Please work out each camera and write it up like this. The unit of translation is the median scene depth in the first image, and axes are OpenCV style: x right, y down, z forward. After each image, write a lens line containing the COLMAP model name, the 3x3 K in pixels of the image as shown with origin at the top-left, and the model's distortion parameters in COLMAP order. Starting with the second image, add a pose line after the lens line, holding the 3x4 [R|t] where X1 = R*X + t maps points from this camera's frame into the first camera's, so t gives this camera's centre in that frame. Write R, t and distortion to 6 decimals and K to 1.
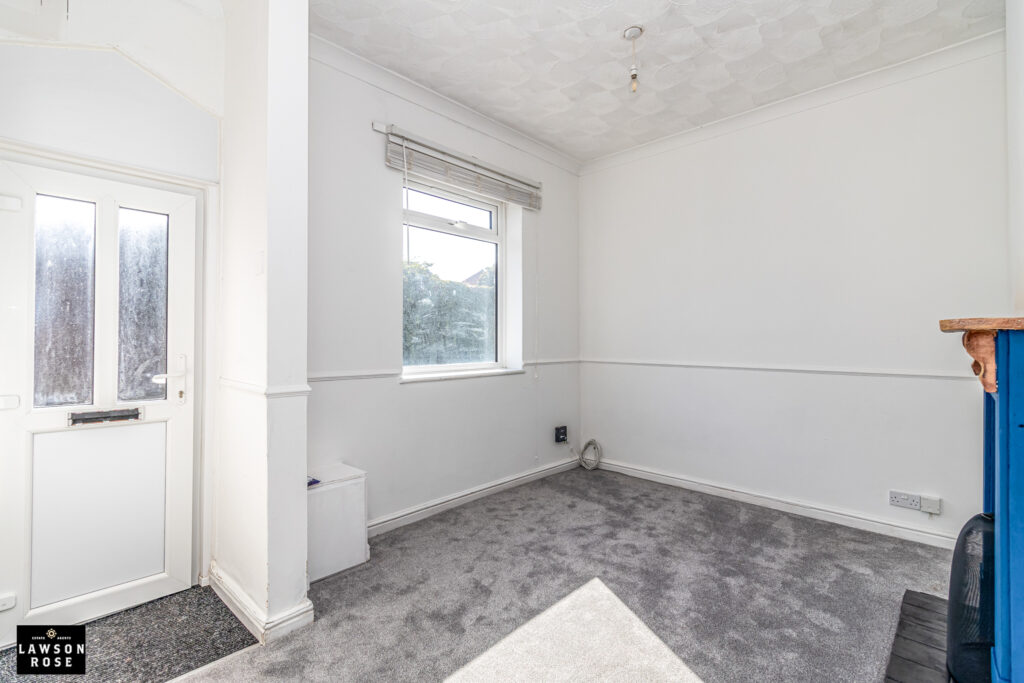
lens RADIAL K [[467.2, 0, 508.8], [0, 467.2, 339.8], [0, 0, 1]] dist [0.003446, 0.001760]
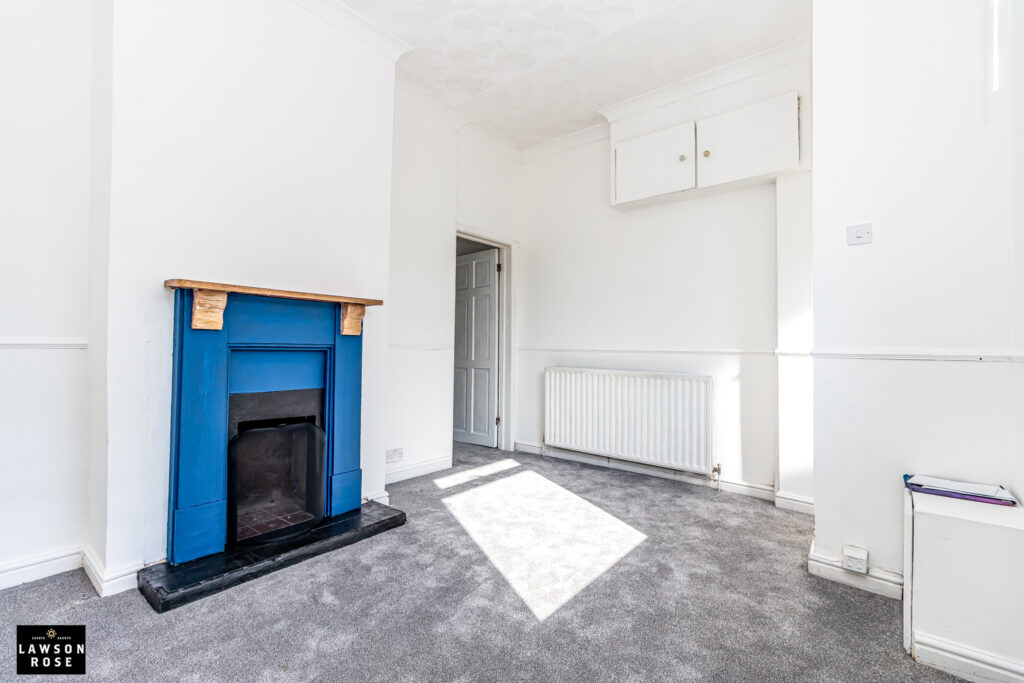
lens RADIAL K [[467.2, 0, 507.8], [0, 467.2, 338.7], [0, 0, 1]] dist [0.003446, 0.001760]
pose [[-0.997631, -0.015570, -0.067012, 0.151668], [-0.014382, 0.999731, -0.018175, 0.069051], [0.067277, -0.017169, -0.997587, 1.254267]]
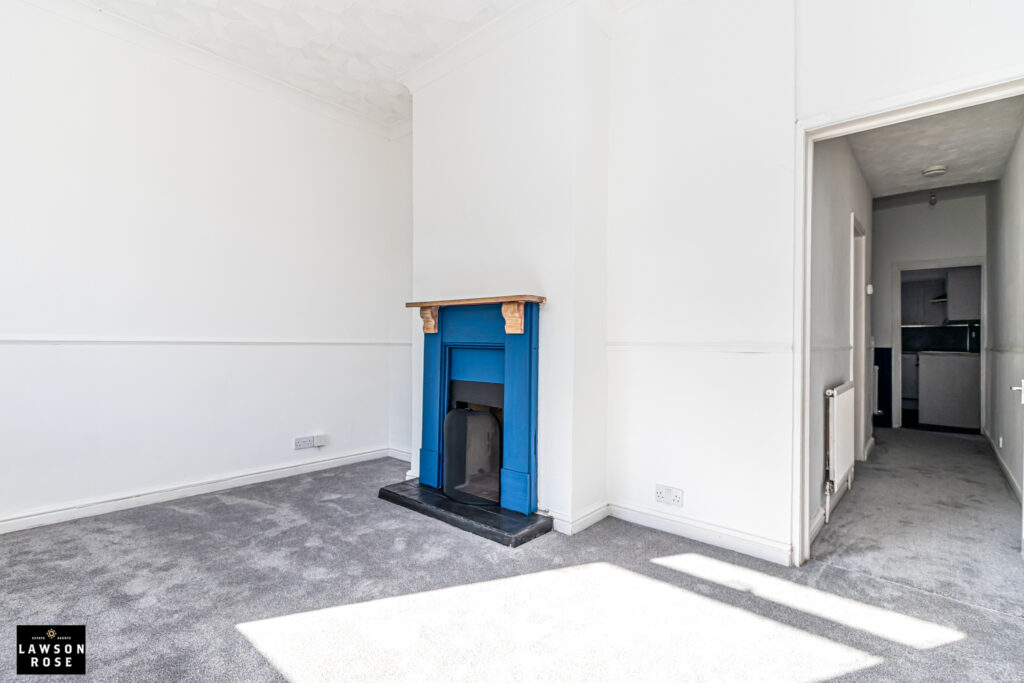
lens RADIAL K [[467.2, 0, 504.5], [0, 467.2, 344.9], [0, 0, 1]] dist [0.003446, 0.001760]
pose [[-0.039956, -0.003836, 0.999194, -0.412652], [-0.013402, 0.999905, 0.003303, 0.068696], [-0.999112, -0.013260, -0.040004, 0.506417]]
